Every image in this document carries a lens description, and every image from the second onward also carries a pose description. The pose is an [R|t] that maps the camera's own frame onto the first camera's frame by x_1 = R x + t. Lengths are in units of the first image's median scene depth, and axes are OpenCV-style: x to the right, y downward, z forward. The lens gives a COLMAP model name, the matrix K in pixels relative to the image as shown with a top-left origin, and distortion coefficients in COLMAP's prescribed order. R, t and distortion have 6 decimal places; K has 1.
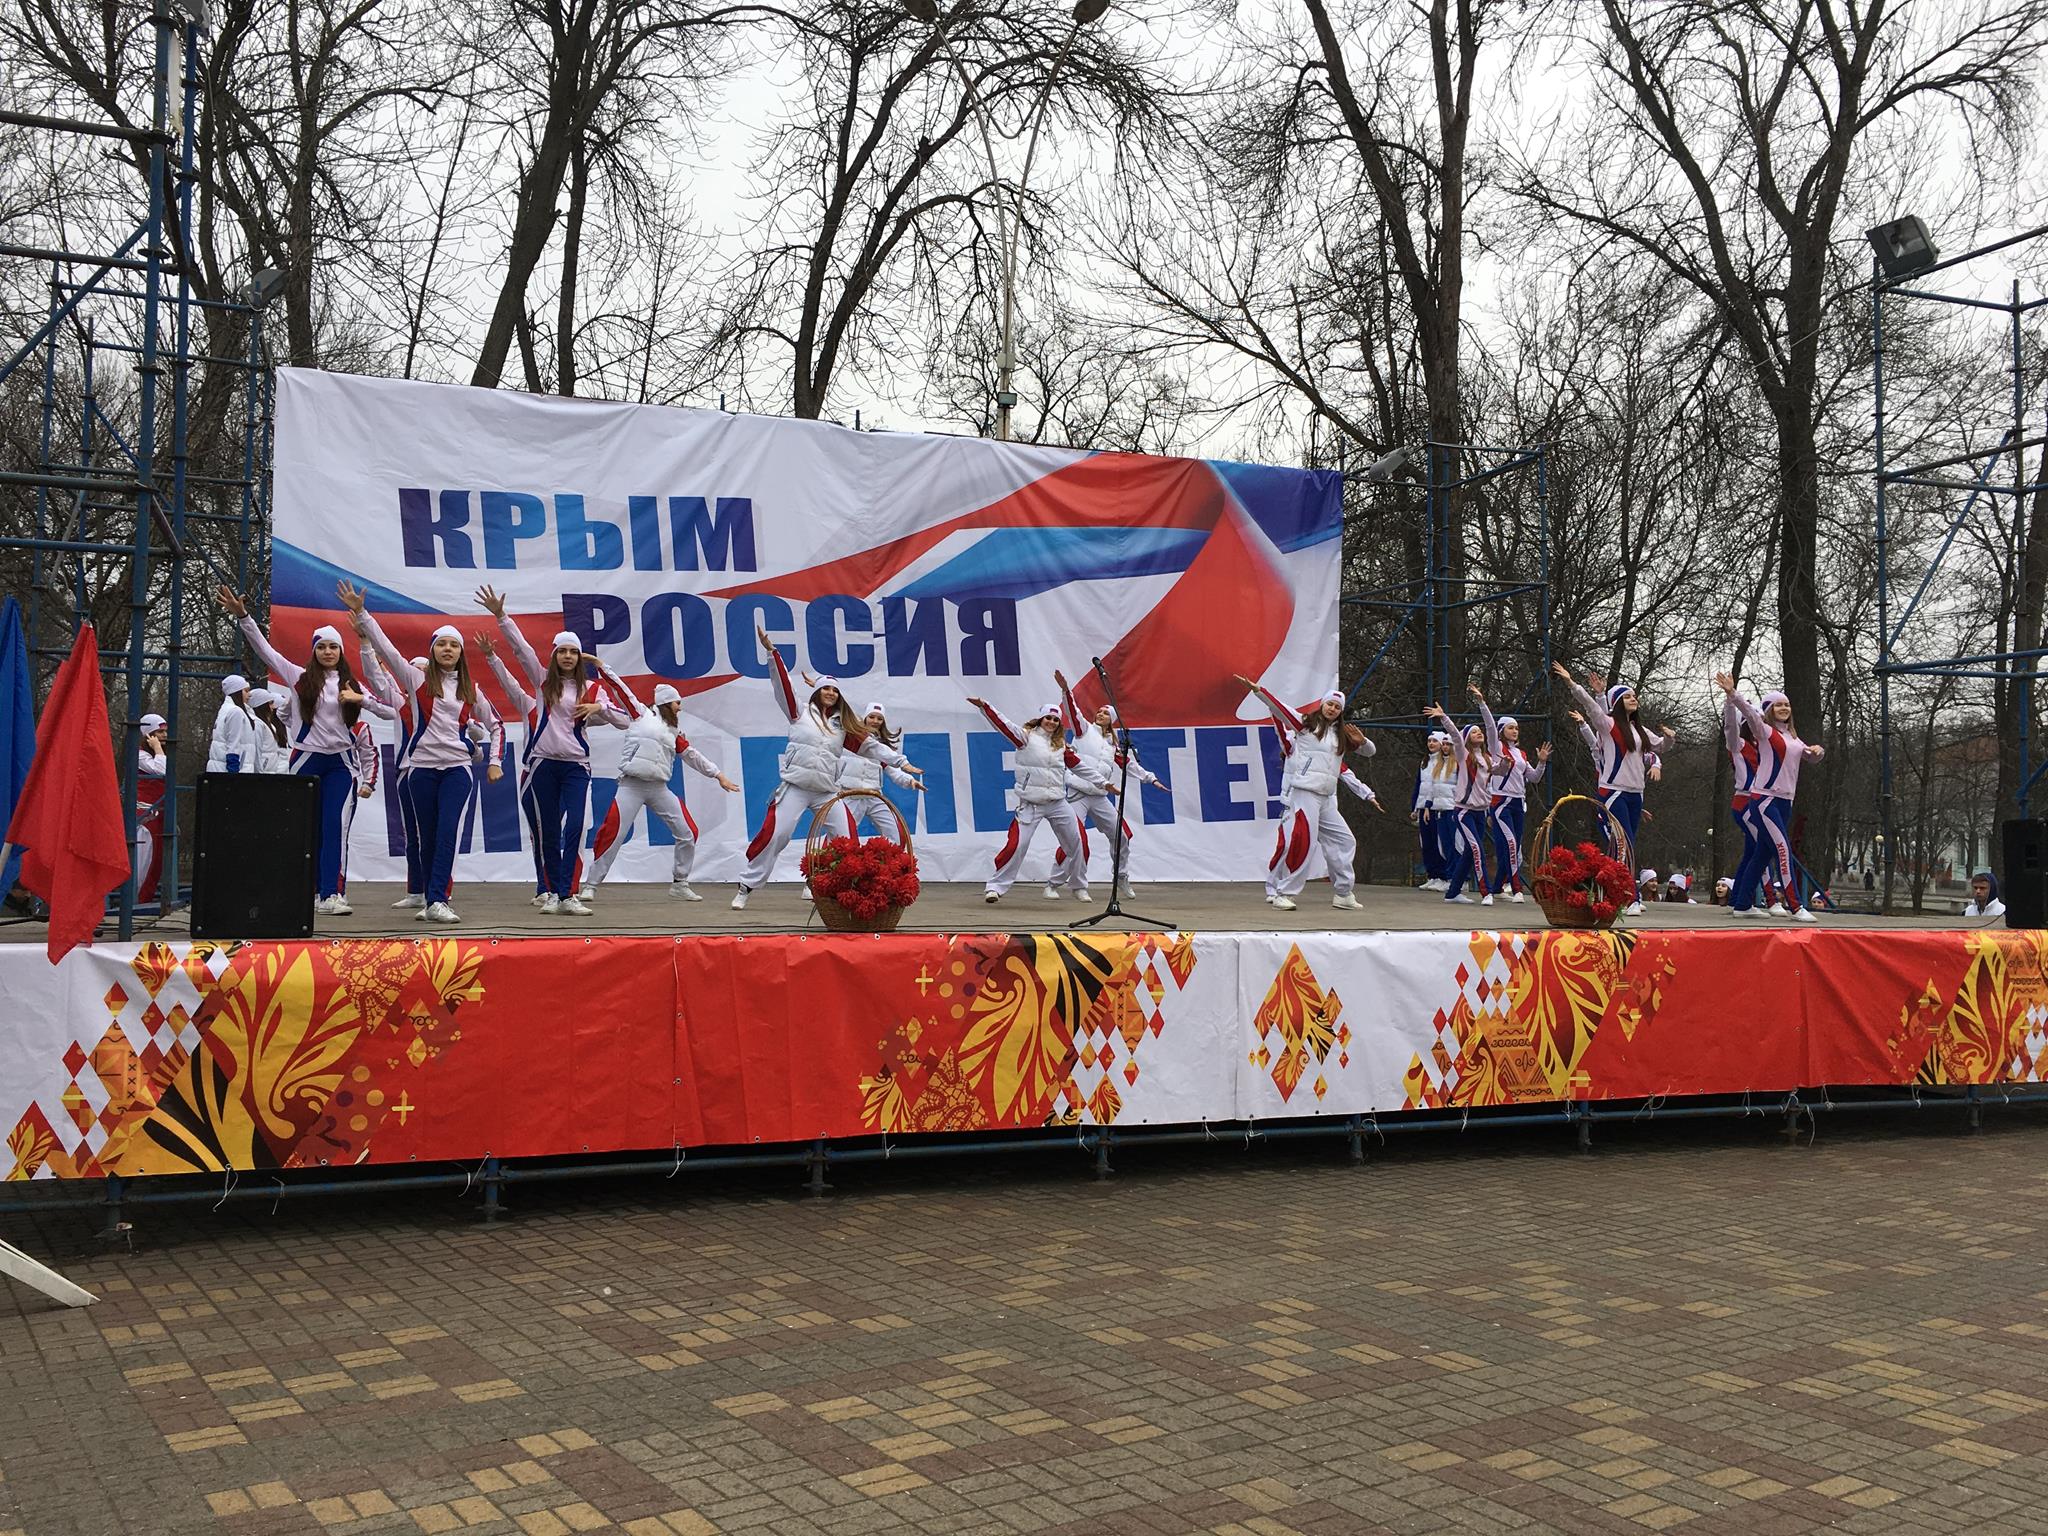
lens RADIAL K [[1958.9, 0, 1123.1], [0, 1958.9, 812.8], [0, 0, 1]] dist [0.092099, -0.006405]
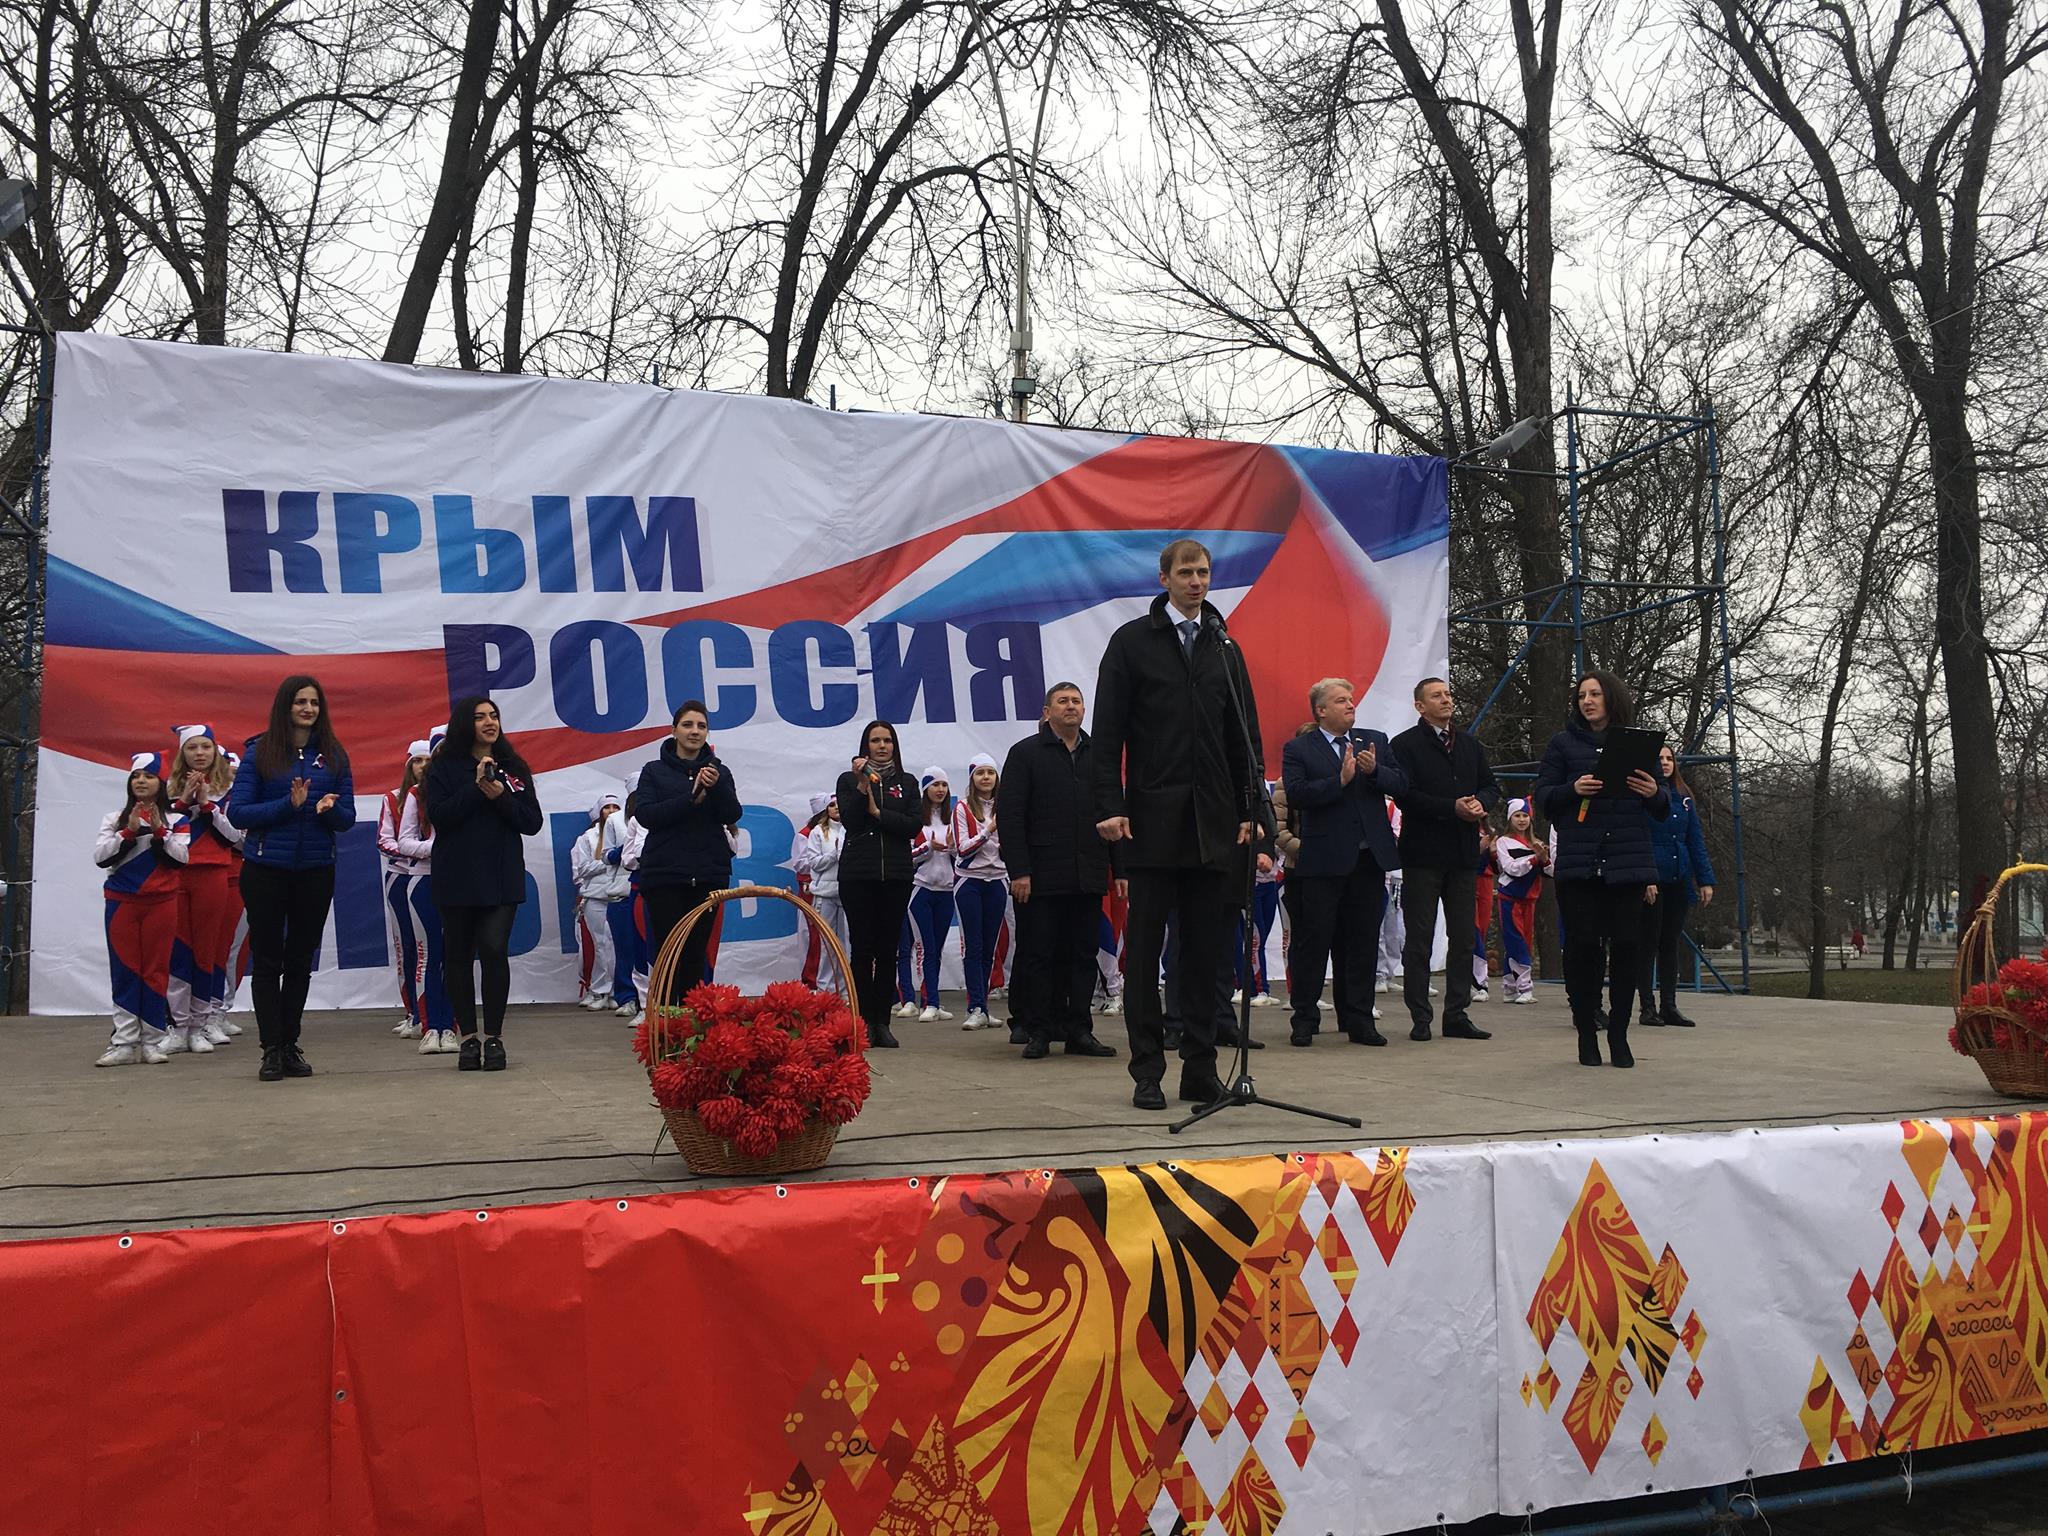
lens RADIAL K [[1863.7, 0, 1074.0], [0, 1863.7, 766.0], [0, 0, 1]] dist [0.107040, -0.181967]
pose [[0.999110, -0.024626, -0.034243, -0.019022], [0.022454, 0.997796, -0.062442, -0.006160], [0.035705, 0.061618, 0.997461, 0.293075]]
